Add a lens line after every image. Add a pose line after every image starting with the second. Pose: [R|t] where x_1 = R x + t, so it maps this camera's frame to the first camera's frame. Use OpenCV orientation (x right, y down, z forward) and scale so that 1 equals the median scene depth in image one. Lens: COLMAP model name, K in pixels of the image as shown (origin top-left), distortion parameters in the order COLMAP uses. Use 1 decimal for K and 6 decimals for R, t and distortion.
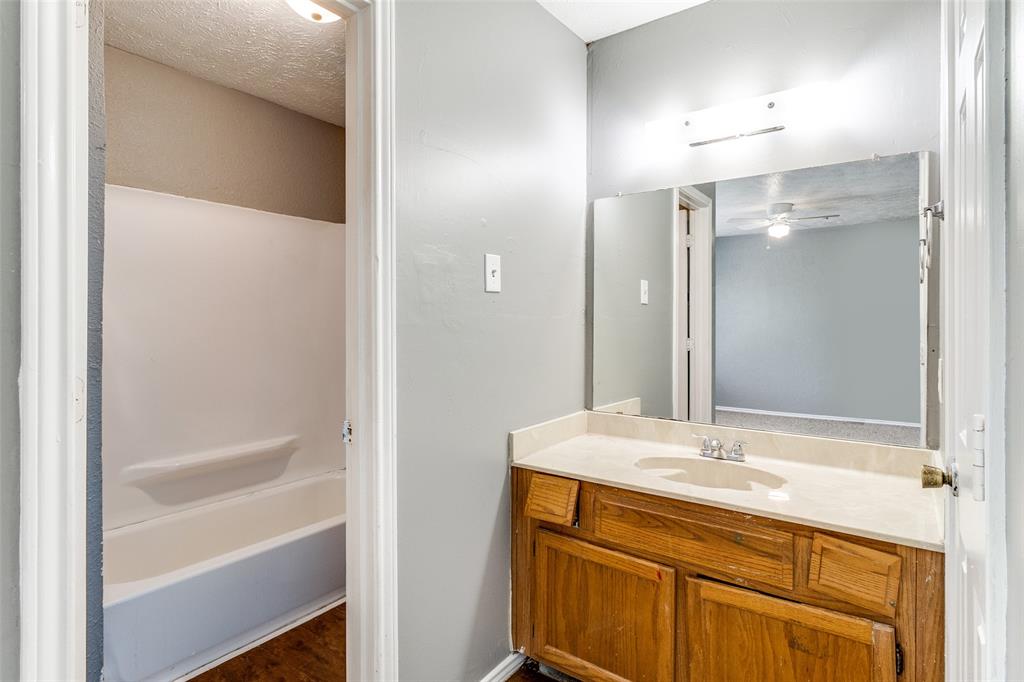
lens RADIAL K [[536.9, 0, 515.0], [0, 536.9, 333.5], [0, 0, 1]] dist [0.004309, 0.000796]
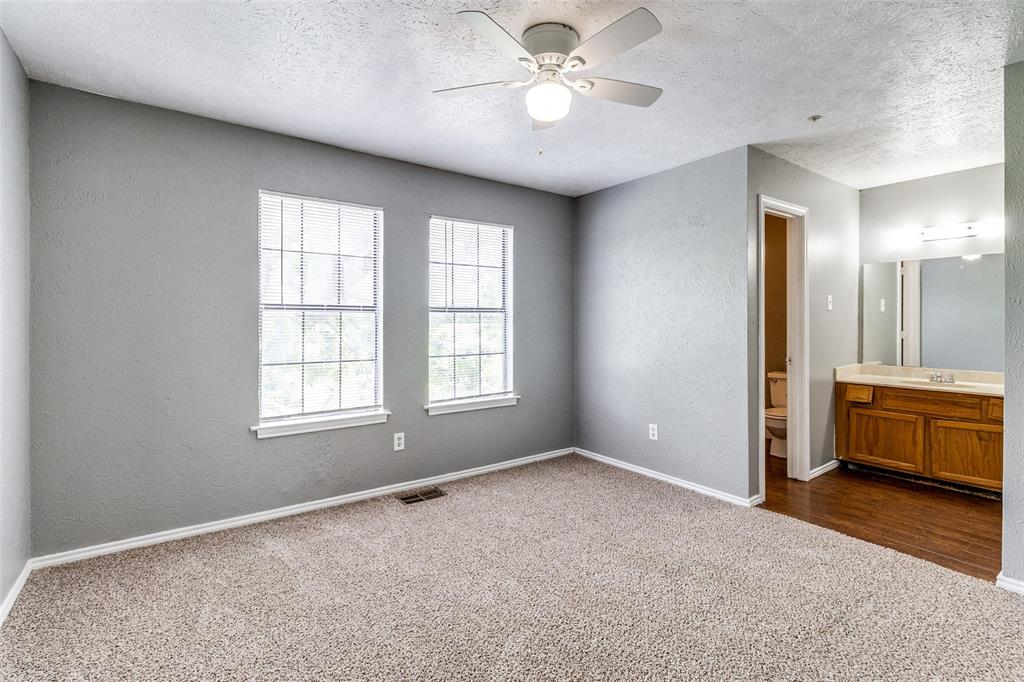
lens RADIAL K [[473.1, 0, 514.8], [0, 473.1, 329.7], [0, 0, 1]] dist [0.005222, 0.000084]
pose [[0.954144, 0.001229, -0.299347, -0.770972], [-0.000558, 0.999997, 0.002327, 0.007343], [0.299349, -0.002053, 0.954142, -1.524536]]
